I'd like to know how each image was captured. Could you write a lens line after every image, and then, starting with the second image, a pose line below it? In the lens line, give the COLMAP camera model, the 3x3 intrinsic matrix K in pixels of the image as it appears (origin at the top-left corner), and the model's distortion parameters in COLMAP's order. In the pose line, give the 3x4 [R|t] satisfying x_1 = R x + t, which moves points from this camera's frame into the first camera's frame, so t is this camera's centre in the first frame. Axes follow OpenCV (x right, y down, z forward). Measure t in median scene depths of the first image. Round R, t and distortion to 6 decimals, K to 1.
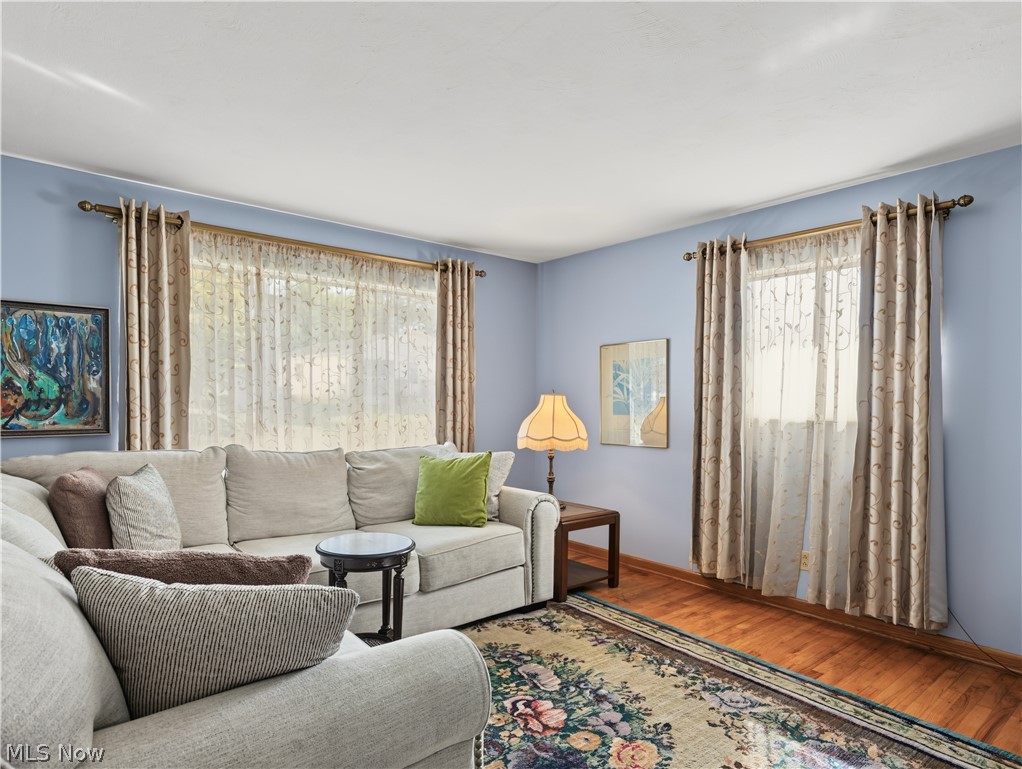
lens RADIAL K [[602.8, 0, 505.3], [0, 602.8, 401.3], [0, 0, 1]] dist [0.003787, 0.000006]
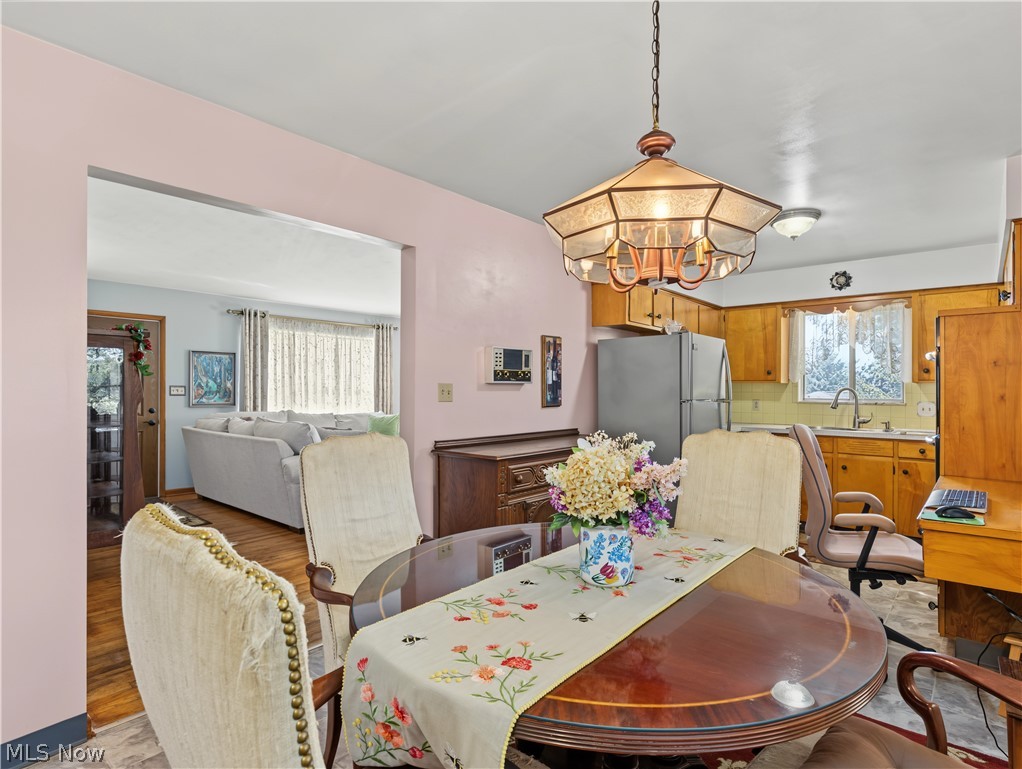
lens RADIAL K [[552.9, 0, 510.0], [0, 552.9, 386.7], [0, 0, 1]] dist [-0.005019, -0.000920]
pose [[0.986964, -0.002244, 0.160923, 0.056704], [0.004116, 0.999928, -0.011298, 0.008540], [-0.160886, 0.011813, 0.986902, -1.320640]]
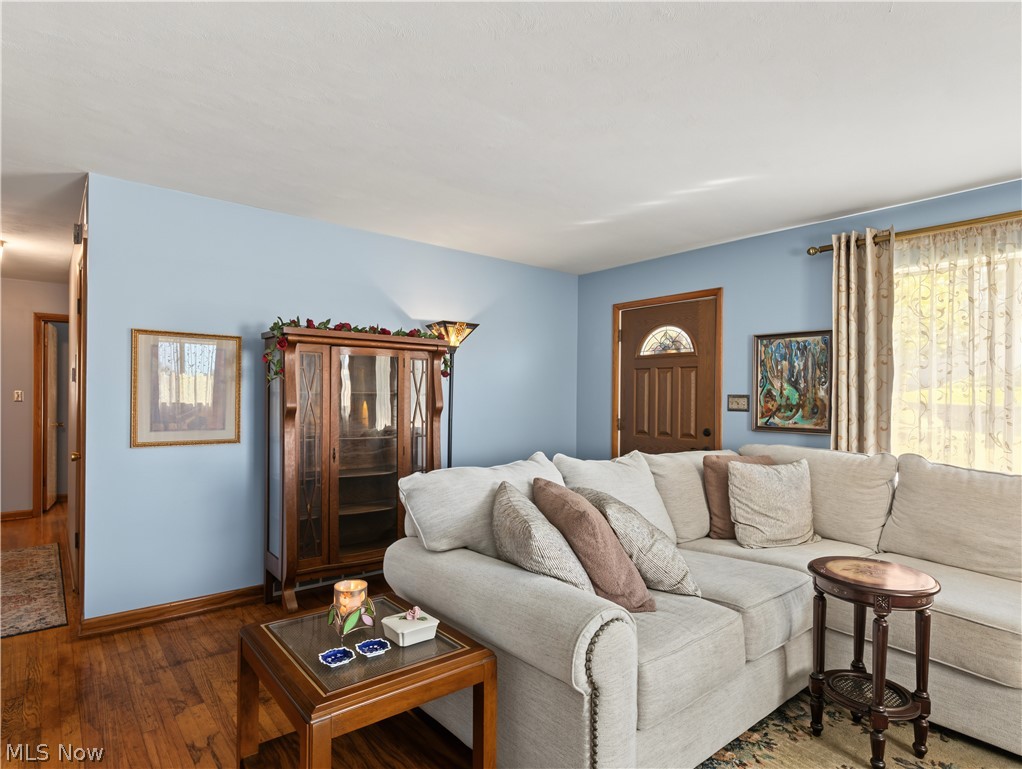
lens RADIAL K [[552.9, 0, 508.0], [0, 552.9, 395.4], [0, 0, 1]] dist [-0.005019, -0.000920]
pose [[-0.003220, -0.006762, -0.999972, 0.440997], [-0.019189, 0.999793, -0.006699, -0.003408], [0.999811, 0.019167, -0.003349, 0.368679]]
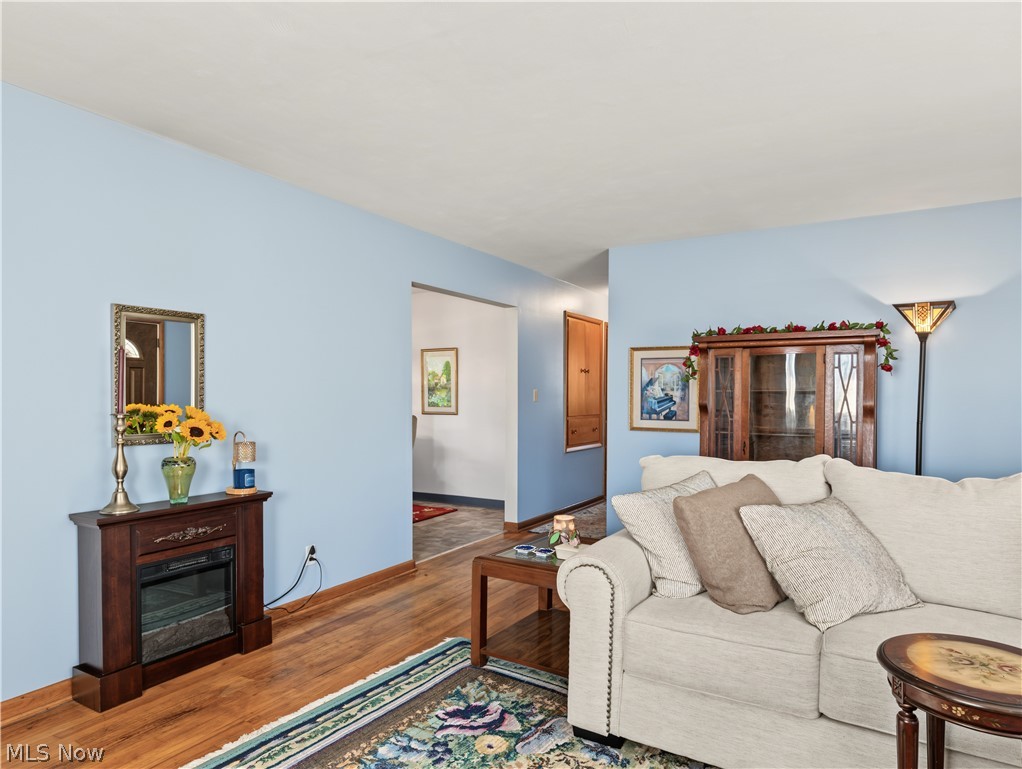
lens RADIAL K [[624.1, 0, 507.4], [0, 624.1, 388.8], [0, 0, 1]] dist [0.001138, -0.000115]
pose [[-0.947621, -0.013364, -0.319118, 0.277321], [-0.014437, 0.999895, 0.000998, -0.007348], [0.319071, 0.005553, -0.947714, 1.085027]]
